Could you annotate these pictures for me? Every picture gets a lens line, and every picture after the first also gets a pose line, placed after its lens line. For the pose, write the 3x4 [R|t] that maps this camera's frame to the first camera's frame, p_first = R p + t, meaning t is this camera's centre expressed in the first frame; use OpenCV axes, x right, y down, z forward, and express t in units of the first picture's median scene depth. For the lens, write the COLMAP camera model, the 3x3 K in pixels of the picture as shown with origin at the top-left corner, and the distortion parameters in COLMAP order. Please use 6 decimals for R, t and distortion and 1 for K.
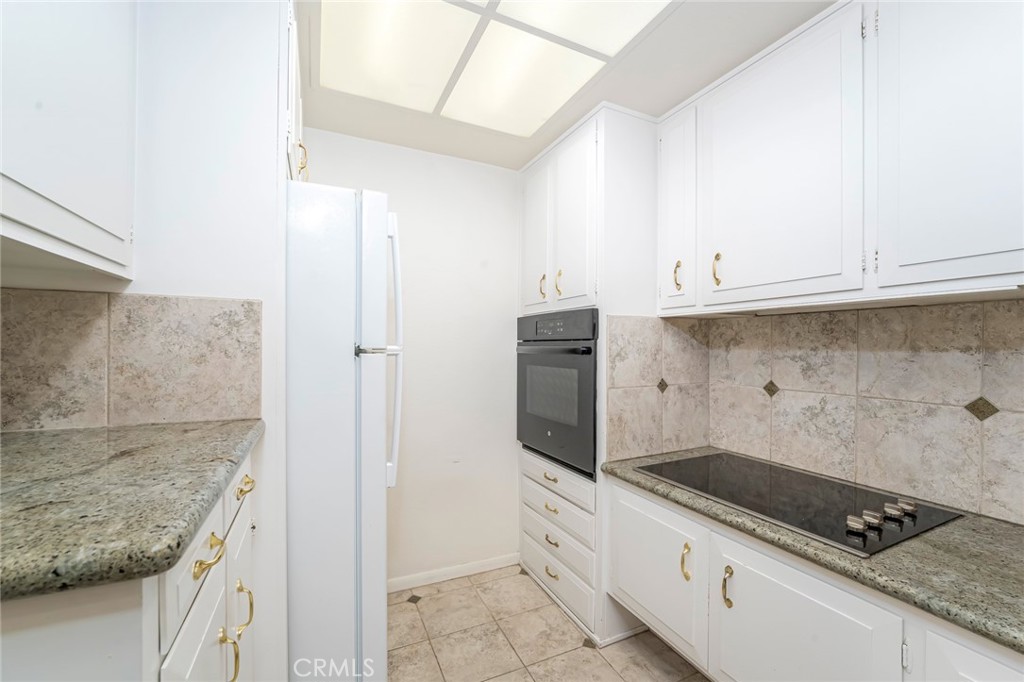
lens RADIAL K [[417.0, 0, 511.4], [0, 417.0, 350.5], [0, 0, 1]] dist [-0.009445, 0.000313]
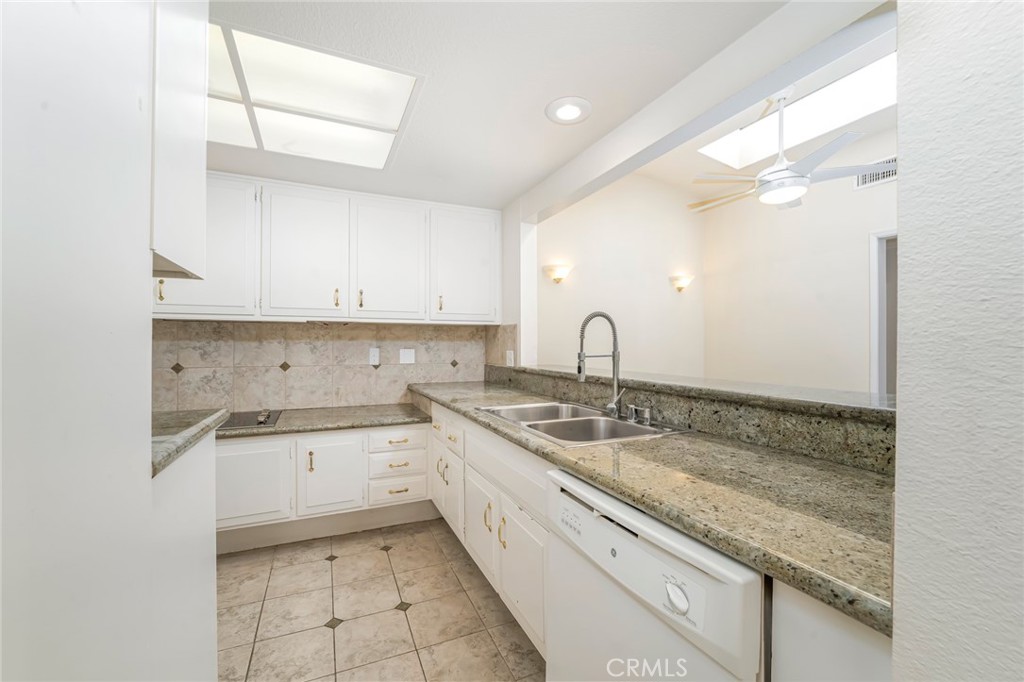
lens RADIAL K [[417.7, 0, 513.0], [0, 417.7, 339.1], [0, 0, 1]] dist [-0.011532, 0.000548]
pose [[0.013641, 0.003199, 0.999902, -1.082202], [0.005350, 0.999980, -0.003273, -0.005624], [-0.999893, 0.005394, 0.013624, -0.322246]]
